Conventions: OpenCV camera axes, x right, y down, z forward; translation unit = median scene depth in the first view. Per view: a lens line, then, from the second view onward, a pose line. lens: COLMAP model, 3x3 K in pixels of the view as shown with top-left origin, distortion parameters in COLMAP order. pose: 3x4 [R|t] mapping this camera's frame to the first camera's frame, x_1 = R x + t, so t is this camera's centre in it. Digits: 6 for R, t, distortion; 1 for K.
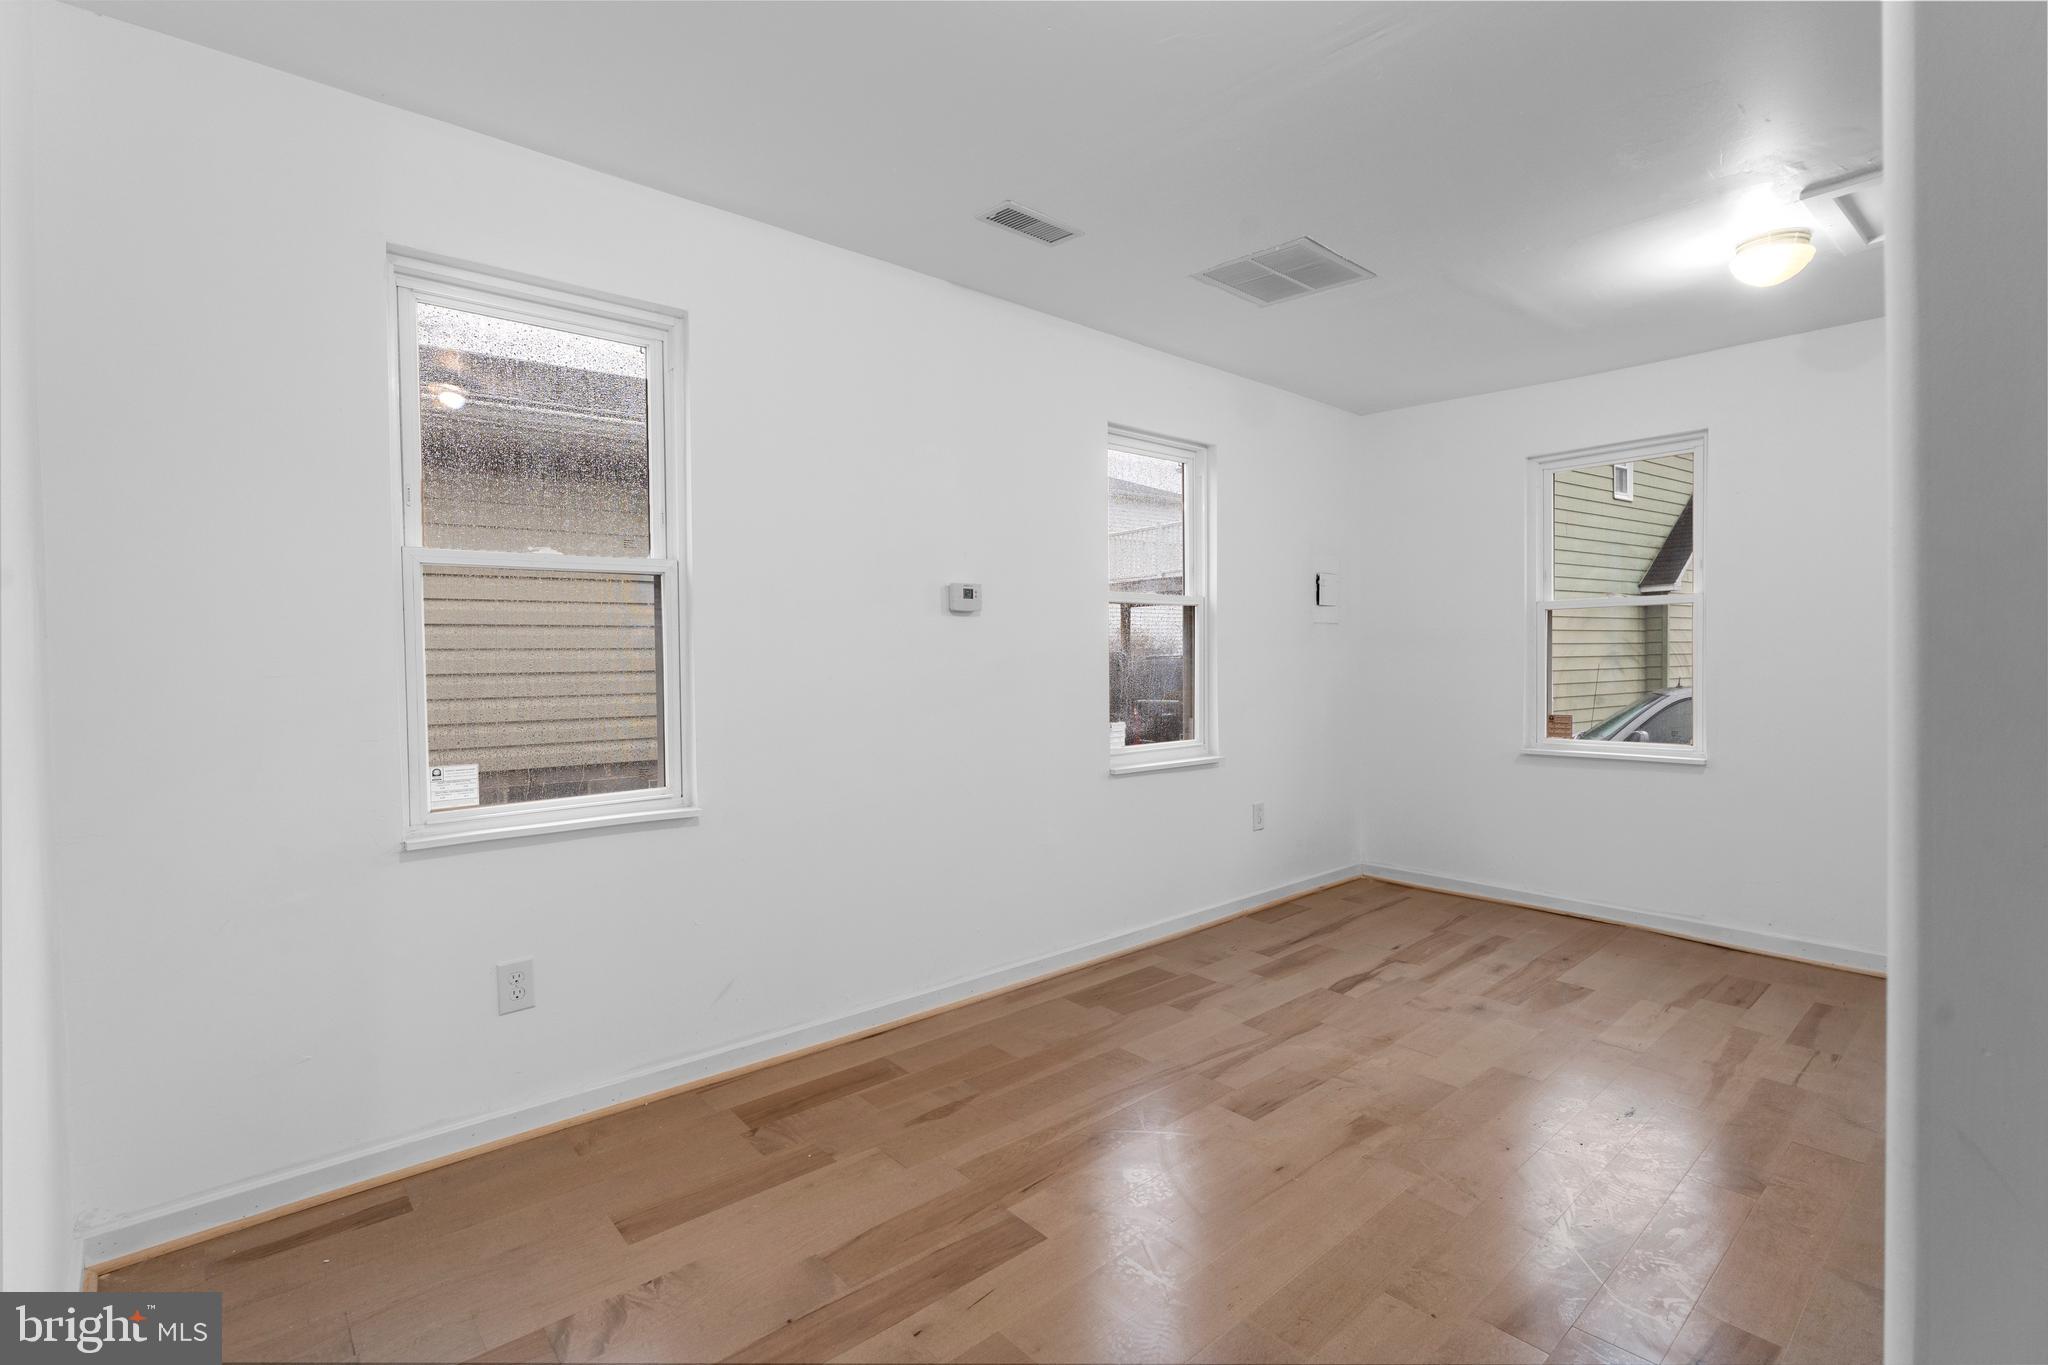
lens RADIAL K [[945.0, 0, 1024.0], [0, 945.0, 682.5], [0, 0, 1]] dist [-0.001235, -0.000009]
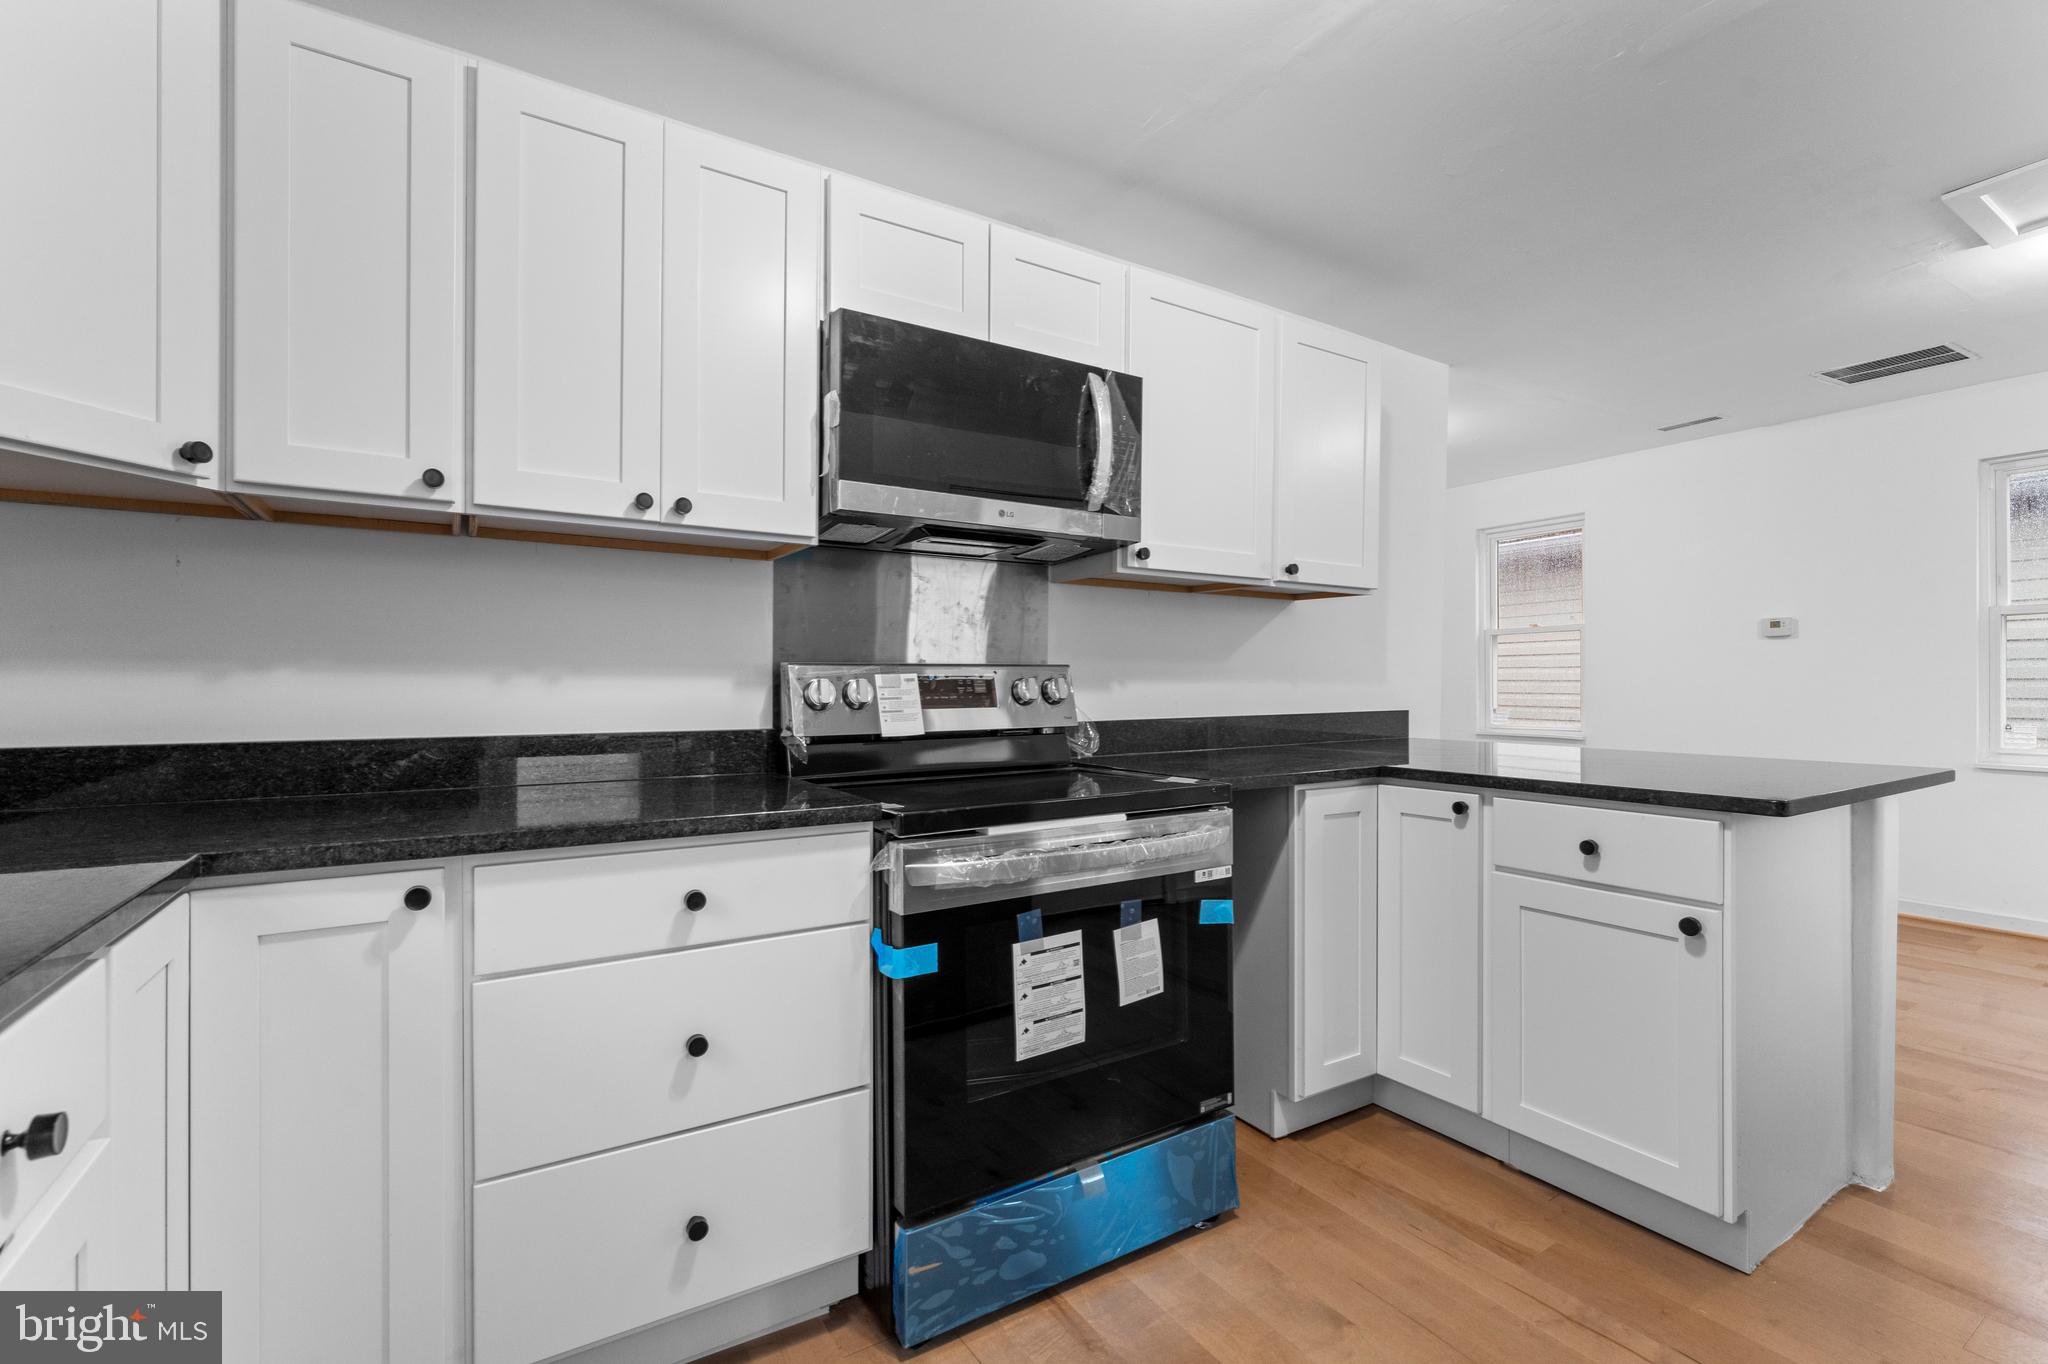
lens RADIAL K [[903.2, 0, 1030.3], [0, 903.2, 688.3], [0, 0, 1]] dist [-0.000724, -0.000022]
pose [[-0.165343, 0.017562, -0.986080, 1.494221], [-0.023466, 0.999488, 0.021735, 0.006095], [0.985957, 0.026733, -0.164846, 0.048894]]
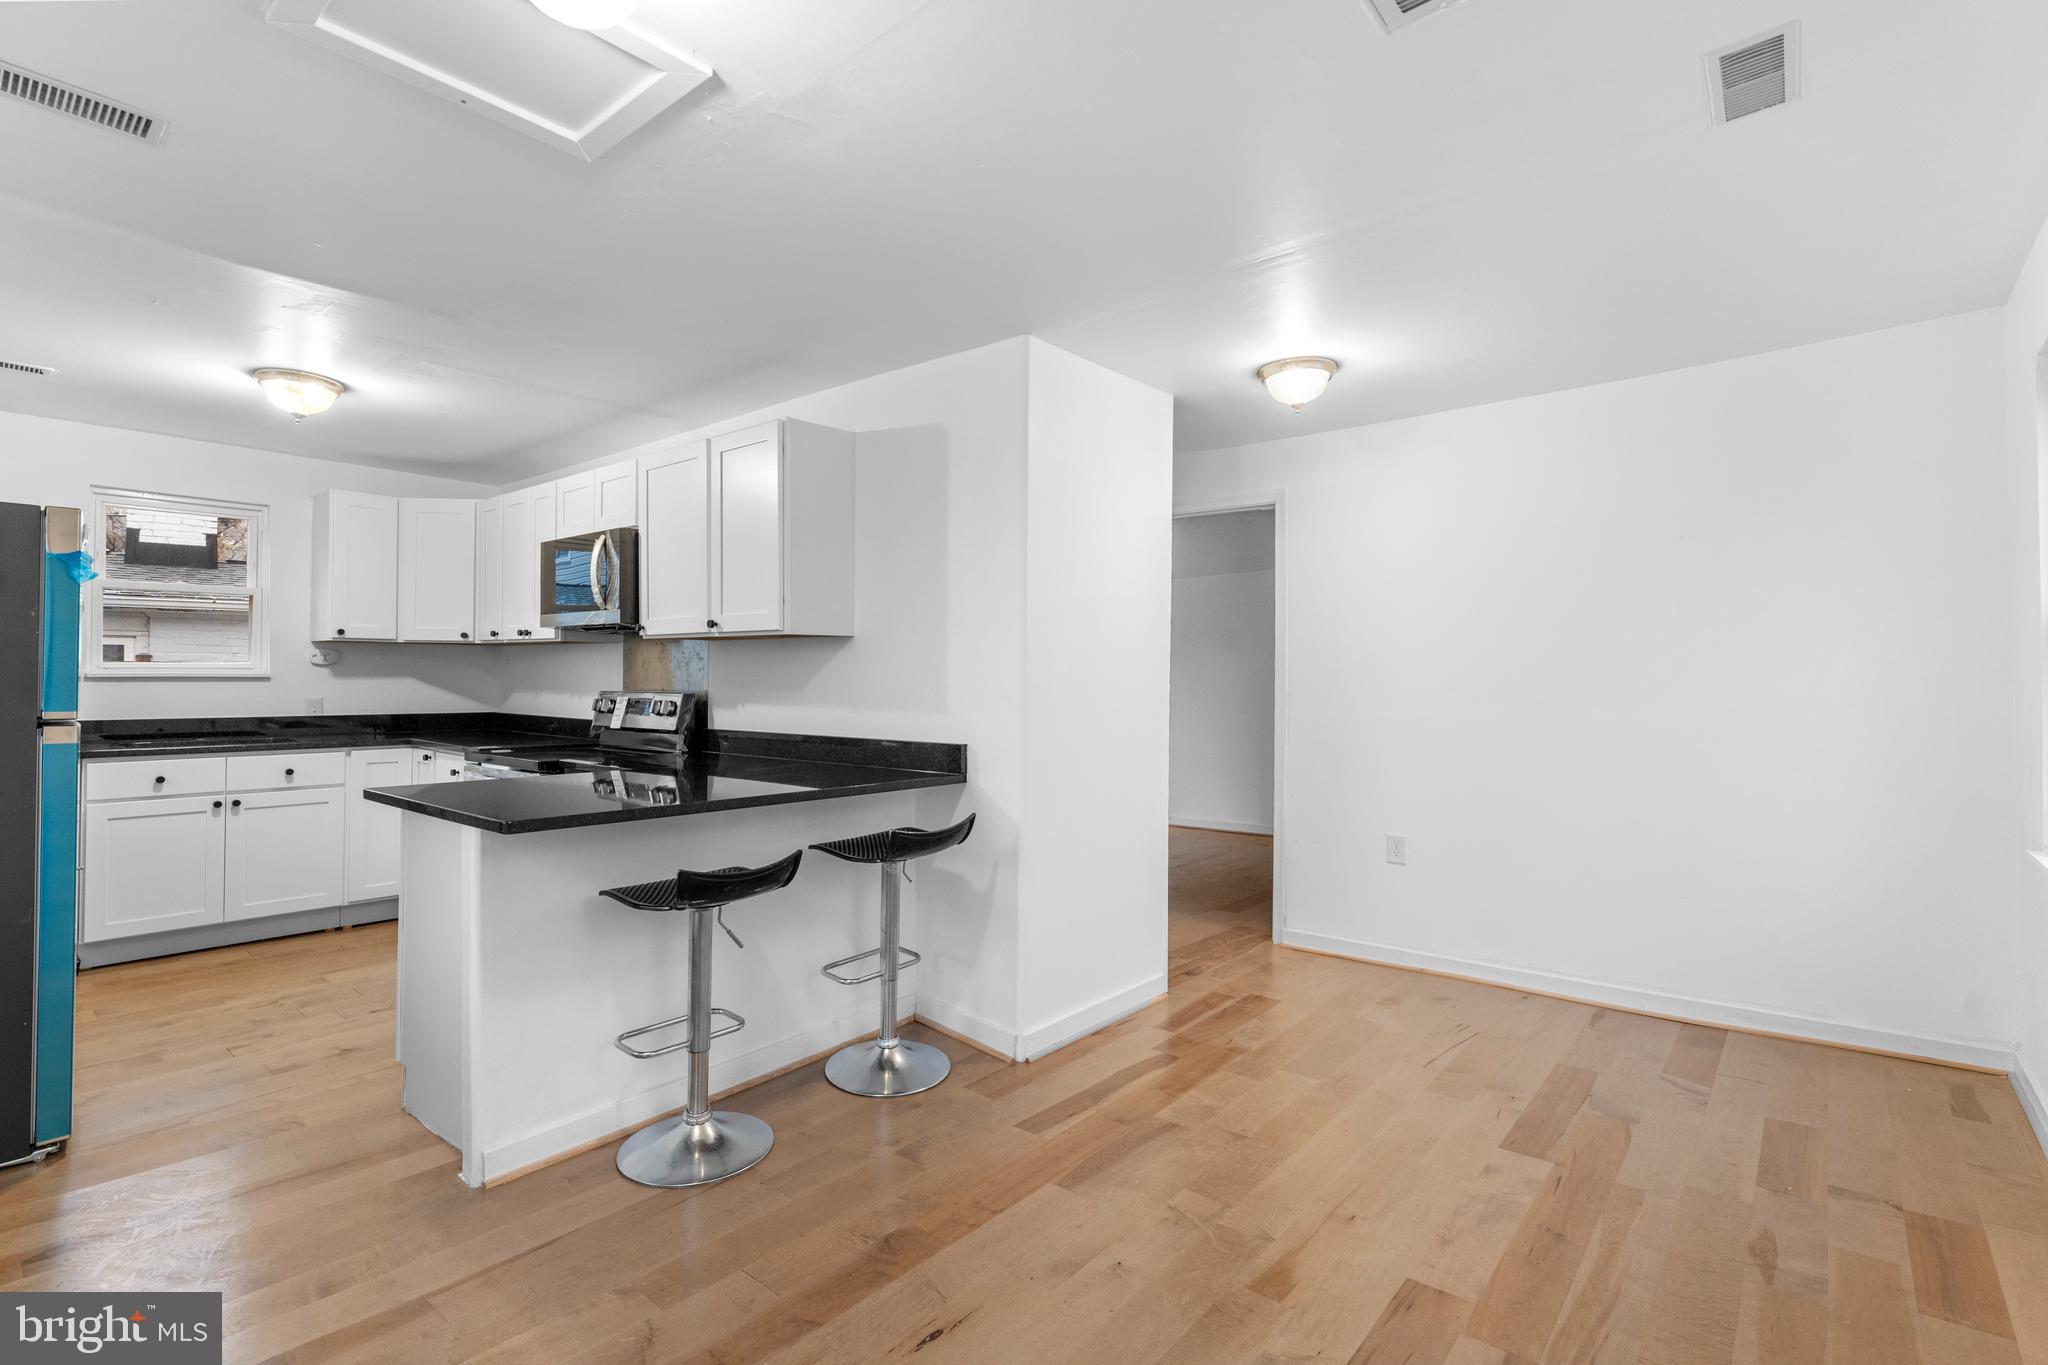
lens RADIAL K [[952.7, 0, 1020.3], [0, 952.7, 669.0], [0, 0, 1]] dist [-0.001651, -0.000207]
pose [[-0.990039, 0.001890, -0.140778, 0.498158], [-0.000611, 0.999843, 0.017722, -0.052131], [0.140789, 0.017632, -0.989883, 1.271763]]
